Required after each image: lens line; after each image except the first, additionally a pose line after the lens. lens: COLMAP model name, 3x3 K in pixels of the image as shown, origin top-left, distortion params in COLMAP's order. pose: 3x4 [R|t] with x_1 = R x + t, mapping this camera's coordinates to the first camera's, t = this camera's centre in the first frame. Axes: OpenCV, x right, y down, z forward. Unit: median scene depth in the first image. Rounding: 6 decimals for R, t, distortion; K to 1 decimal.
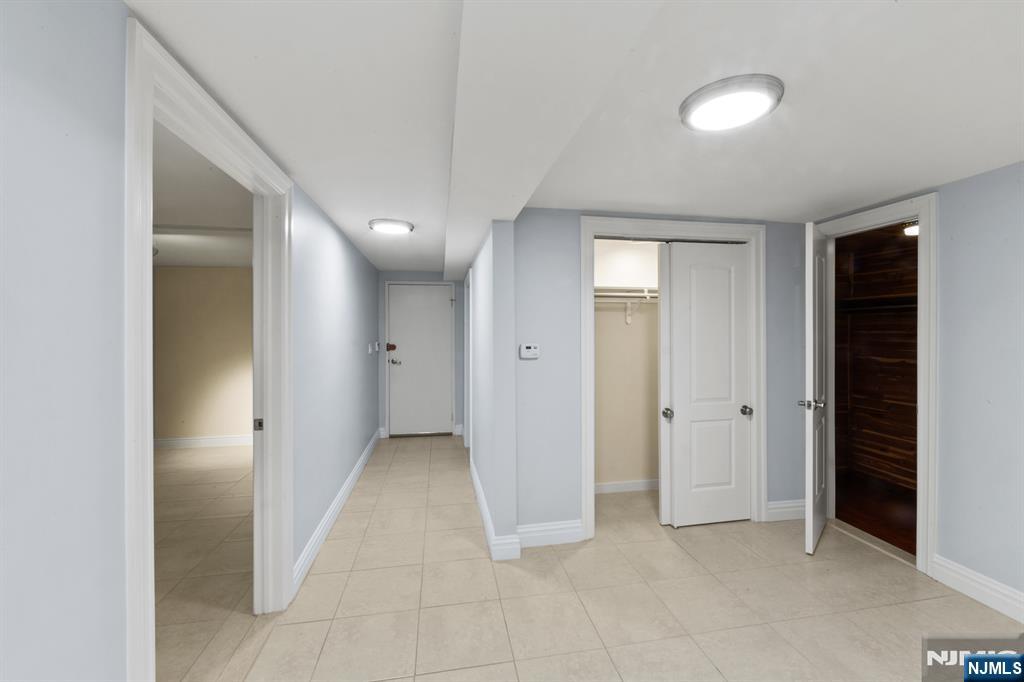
lens RADIAL K [[406.1, 0, 513.4], [0, 406.1, 337.5], [0, 0, 1]] dist [-0.002347, -0.000314]
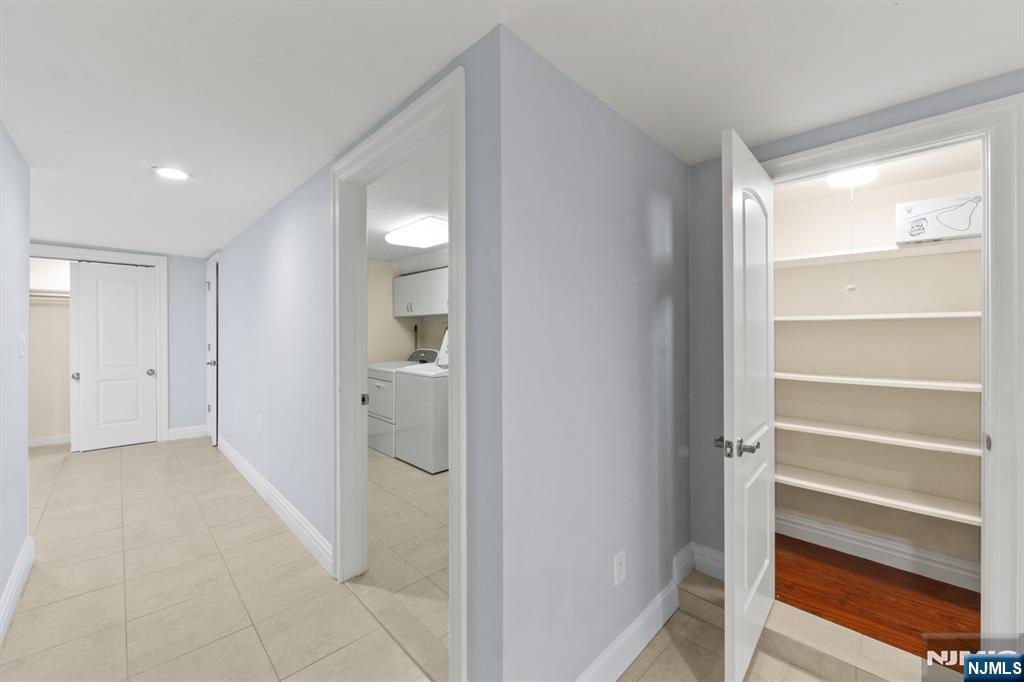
lens RADIAL K [[406.1, 0, 512.4], [0, 406.1, 332.7], [0, 0, 1]] dist [-0.002347, -0.000314]
pose [[0.834139, 0.002814, 0.551548, 0.873805], [0.003108, 0.999947, -0.009801, 0.044894], [-0.551546, 0.009890, 0.834086, -1.100421]]
